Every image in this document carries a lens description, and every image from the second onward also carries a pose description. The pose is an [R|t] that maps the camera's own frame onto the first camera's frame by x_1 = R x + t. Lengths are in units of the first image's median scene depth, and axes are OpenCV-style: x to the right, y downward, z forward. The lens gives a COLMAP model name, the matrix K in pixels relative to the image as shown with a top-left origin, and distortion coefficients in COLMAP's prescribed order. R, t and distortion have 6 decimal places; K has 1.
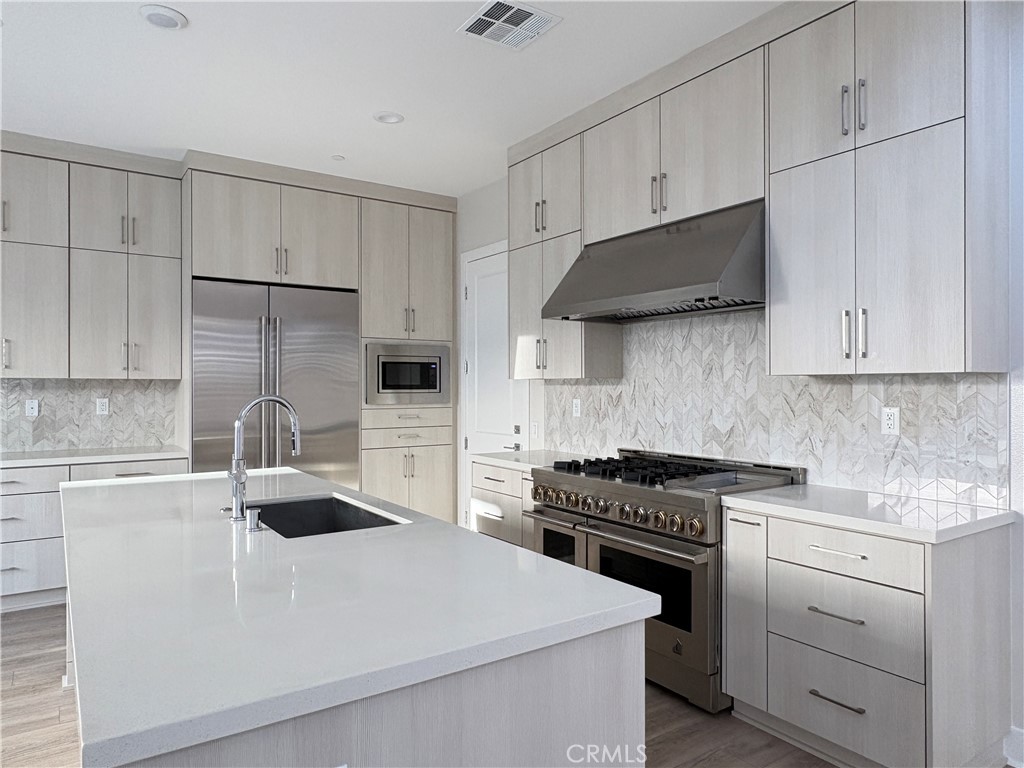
lens RADIAL K [[664.3, 0, 509.5], [0, 664.3, 385.7], [0, 0, 1]] dist [-0.000312, 0.000910]
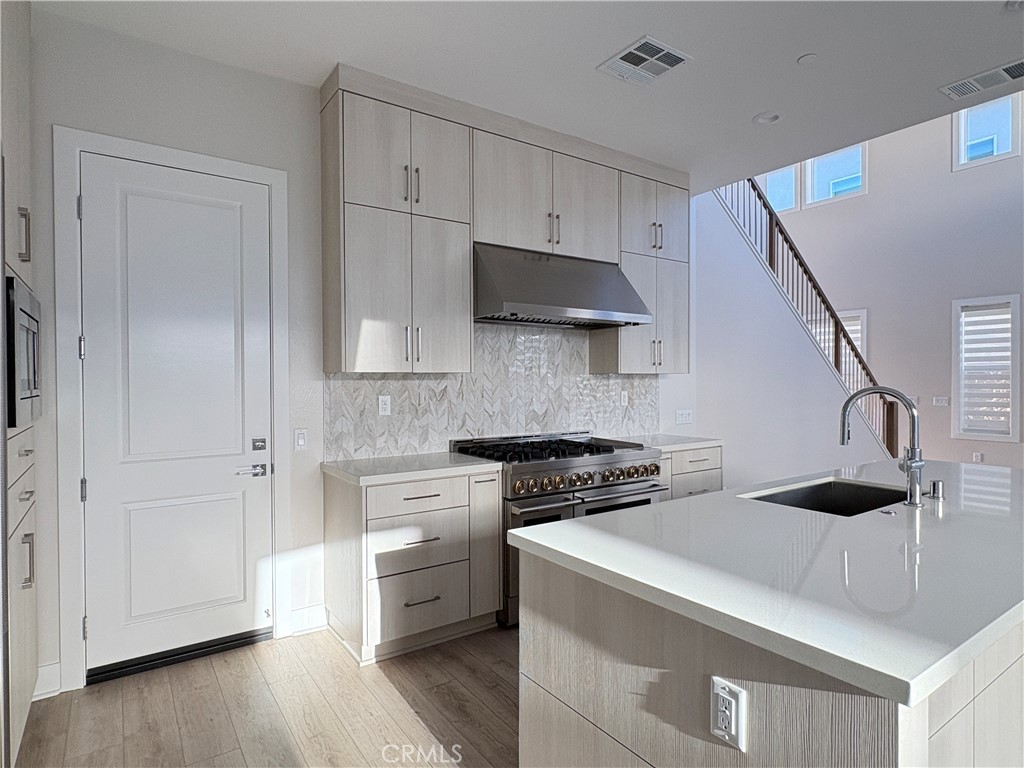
lens RADIAL K [[575.2, 0, 507.1], [0, 575.2, 384.2], [0, 0, 1]] dist [-0.001333, 0.001358]
pose [[-0.002296, -0.006680, 0.999975, -0.702210], [0.003977, 0.999970, 0.006689, 0.000196], [-0.999989, 0.003992, -0.002269, 0.876911]]
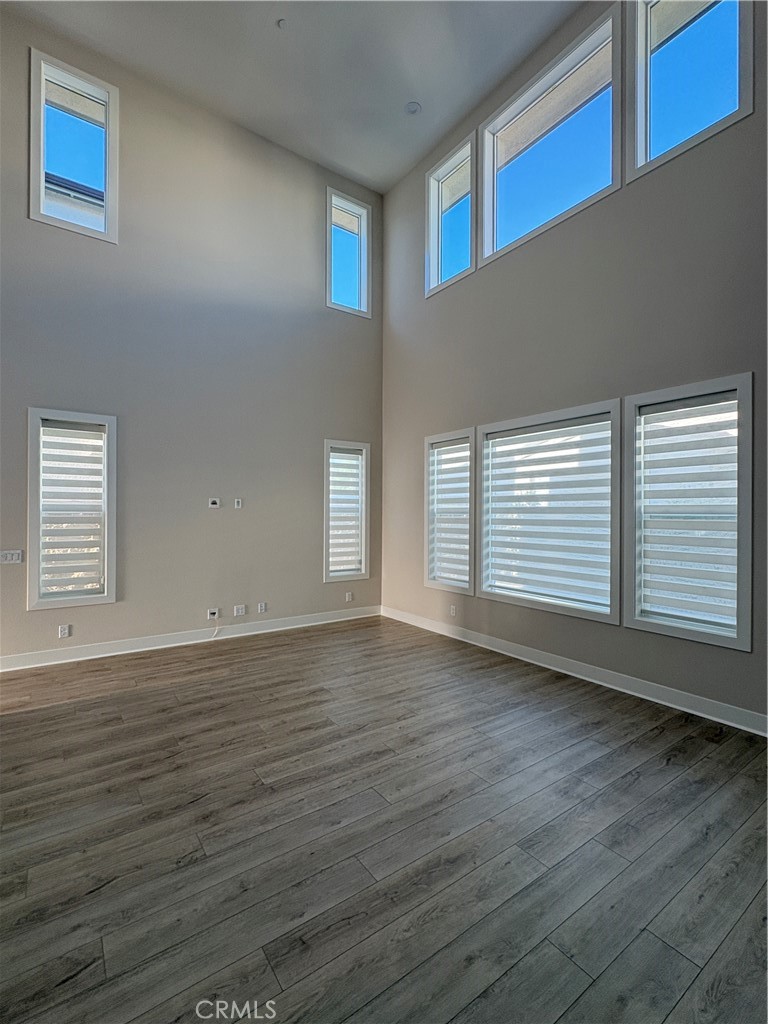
lens RADIAL K [[466.4, 0, 381.3], [0, 466.4, 512.1], [0, 0, 1]] dist [0.008575, -0.000070]
pose [[-0.999905, -0.002972, -0.013490, 0.404784], [-0.002969, 0.999996, -0.000299, -0.024591], [0.013490, -0.000258, -0.999909, 0.465002]]
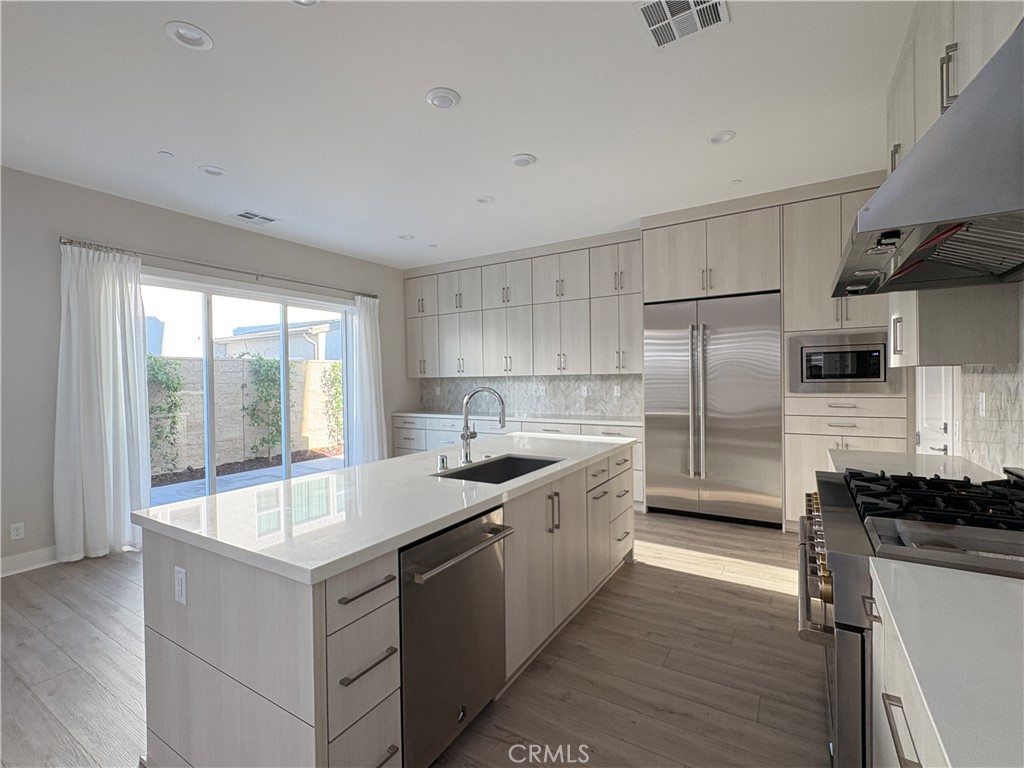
lens RADIAL K [[466.4, 0, 513.9], [0, 466.4, 383.9], [0, 0, 1]] dist [0.008575, -0.000070]
pose [[0.408557, 0.004894, -0.912720, 0.378713], [0.016812, 0.999776, 0.012886, -0.005347], [0.912578, -0.020609, 0.408383, 0.337201]]
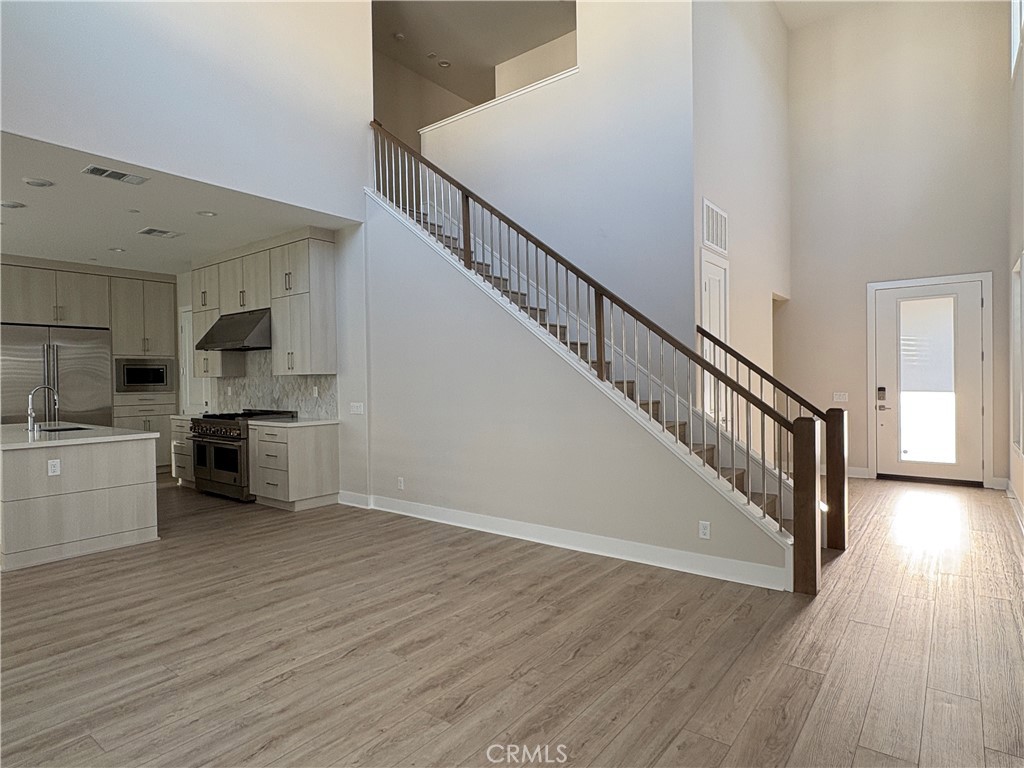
lens RADIAL K [[575.2, 0, 507.9], [0, 575.2, 385.9], [0, 0, 1]] dist [-0.001333, 0.001358]
pose [[0.953470, -0.015766, 0.301075, 0.403872], [0.013136, 0.999856, 0.010757, 0.009691], [-0.301201, -0.006301, 0.953540, -0.991715]]
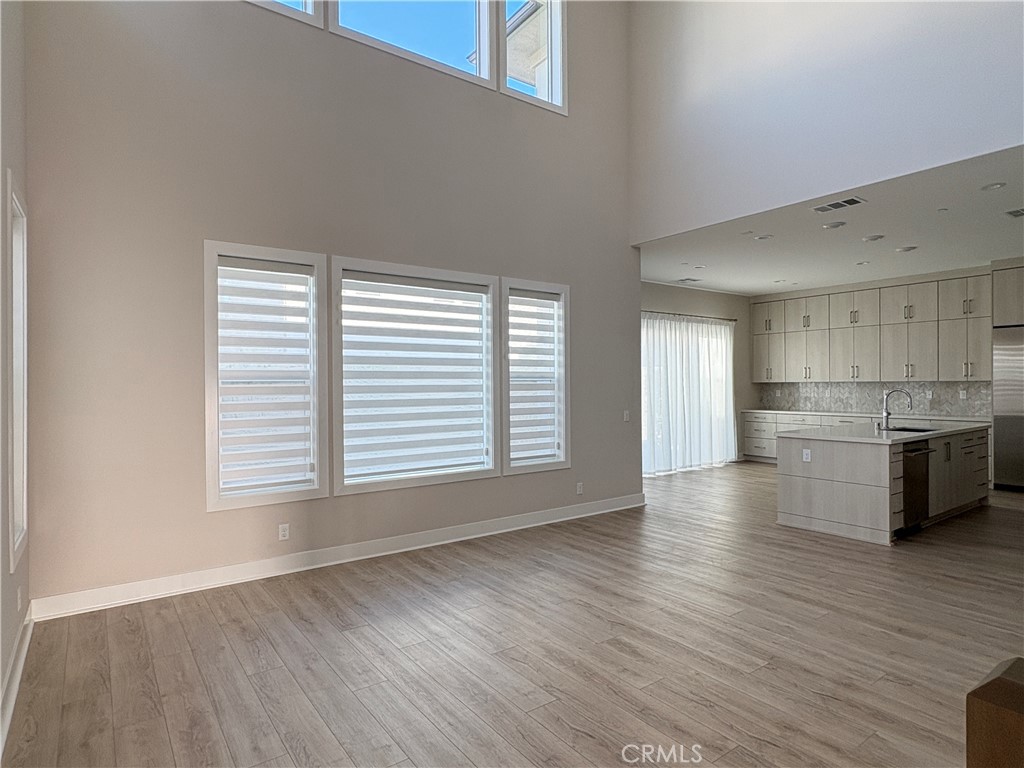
lens RADIAL K [[575.2, 0, 513.2], [0, 575.2, 387.8], [0, 0, 1]] dist [-0.001333, 0.001358]
pose [[0.031619, 0.005819, -0.999483, 1.224405], [0.006656, 0.999960, 0.006032, -0.009689], [0.999478, -0.006844, 0.031579, -0.467098]]
